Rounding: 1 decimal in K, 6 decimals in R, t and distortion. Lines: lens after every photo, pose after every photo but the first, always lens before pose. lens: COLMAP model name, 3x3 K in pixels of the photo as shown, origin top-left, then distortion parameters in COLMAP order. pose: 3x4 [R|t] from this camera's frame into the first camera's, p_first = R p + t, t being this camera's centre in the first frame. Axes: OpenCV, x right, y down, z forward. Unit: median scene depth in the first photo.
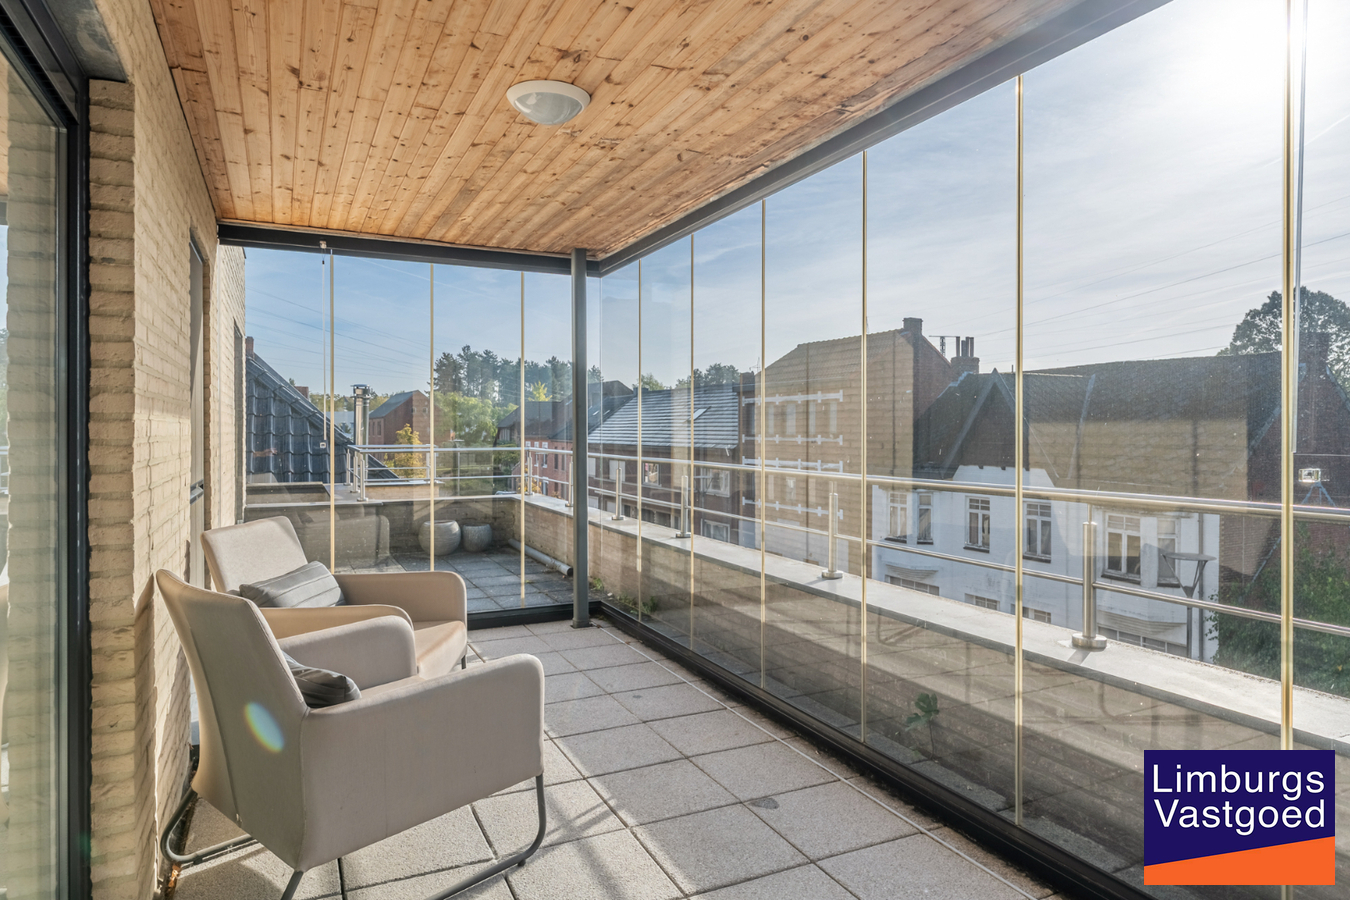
lens RADIAL K [[817.3, 0, 674.7], [0, 817.3, 430.6], [0, 0, 1]] dist [0.003625, -0.000716]
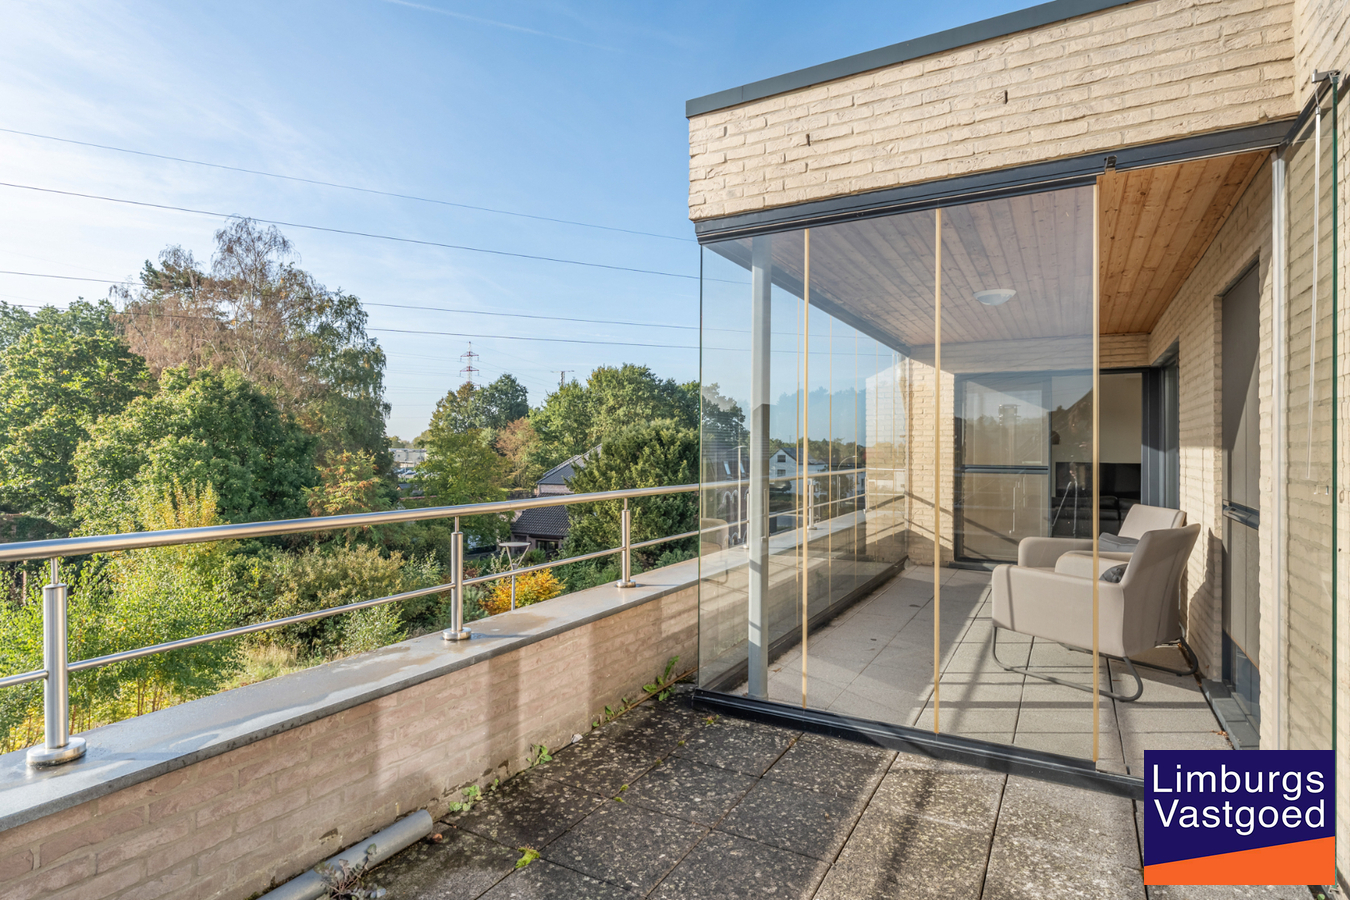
lens RADIAL K [[712.5, 0, 674.6], [0, 712.5, 445.8], [0, 0, 1]] dist [0.002670, 0.000311]
pose [[-0.579464, 0.001043, 0.814997, -0.638653], [-0.002456, 0.999992, -0.003026, -0.005001], [-0.814994, -0.003756, -0.579458, 1.488133]]
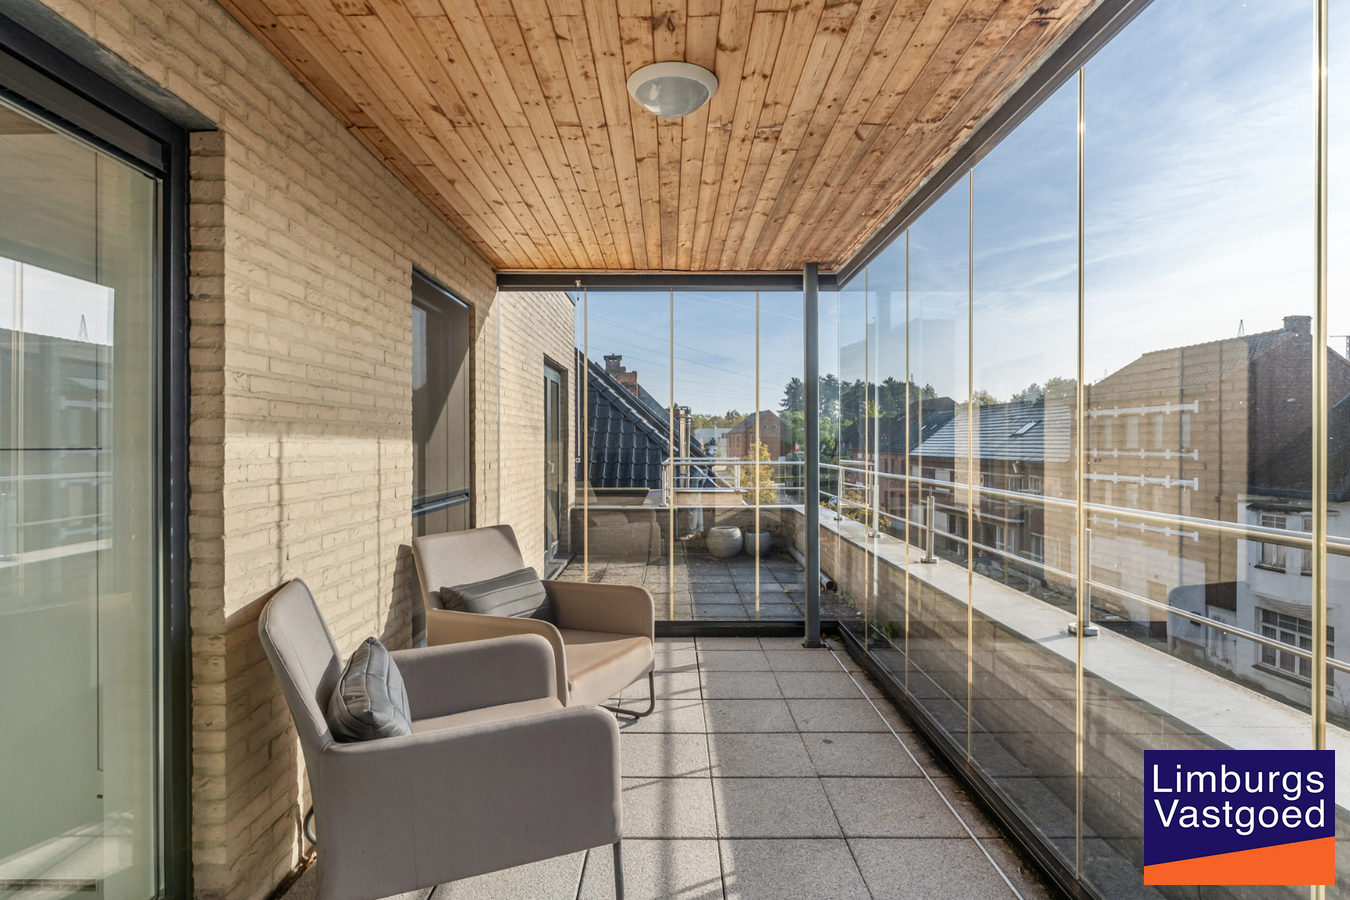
lens RADIAL K [[707.5, 0, 668.8], [0, 707.5, 445.0], [0, 0, 1]] dist [0.000644, -0.001198]
pose [[0.899892, 0.001258, -0.436110, 0.102388], [-0.000477, 0.999998, 0.001901, -0.004803], [0.436112, -0.001502, 0.899891, 0.158146]]
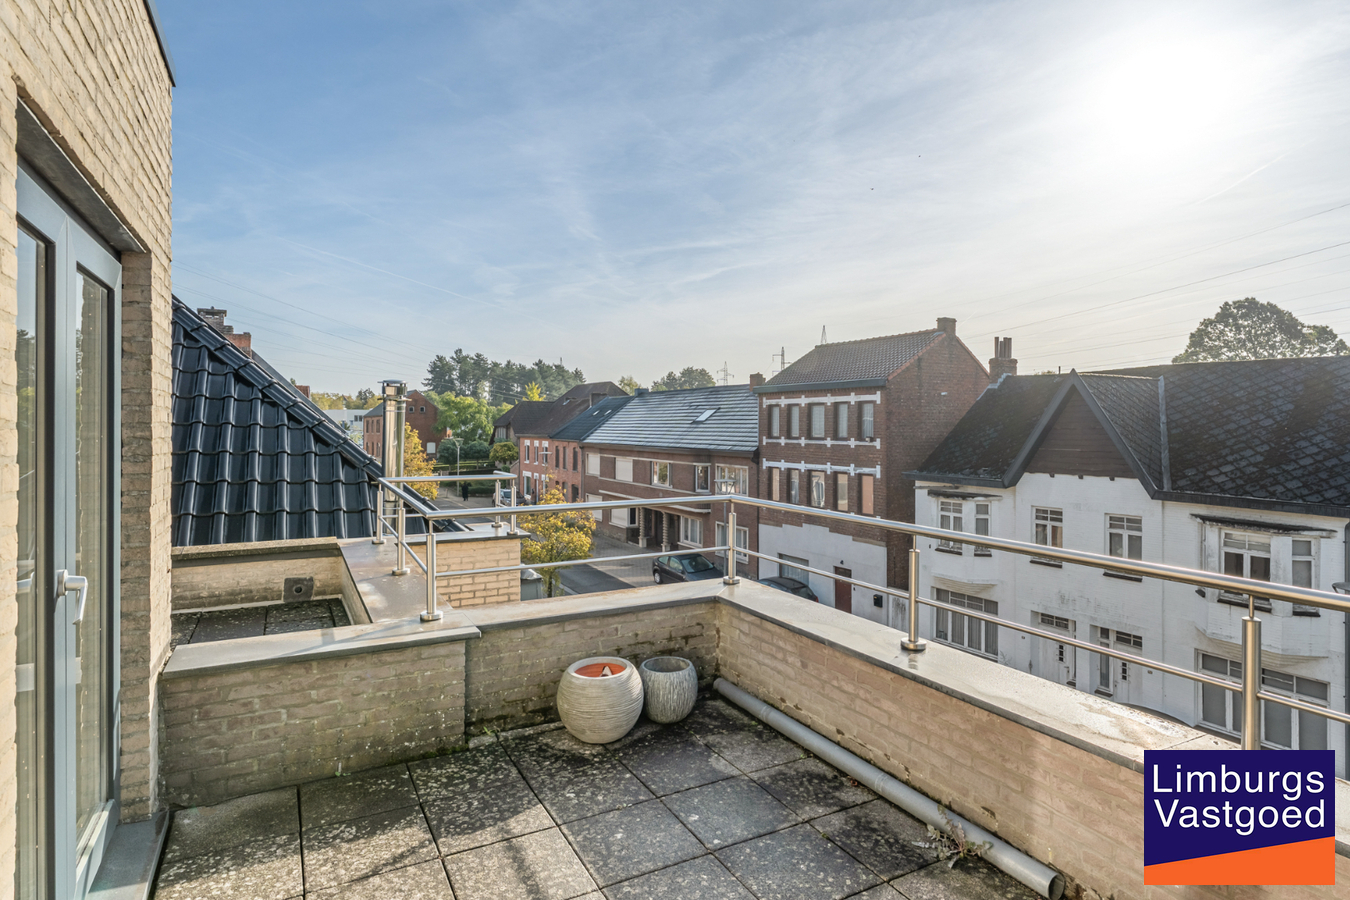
lens RADIAL K [[732.9, 0, 680.9], [0, 732.9, 425.9], [0, 0, 1]] dist [0.002805, 0.000774]
pose [[0.998828, 0.002256, 0.048355, -0.414834], [-0.002160, 0.999996, -0.002055, -0.042684], [-0.048359, 0.001948, 0.998828, 0.909573]]
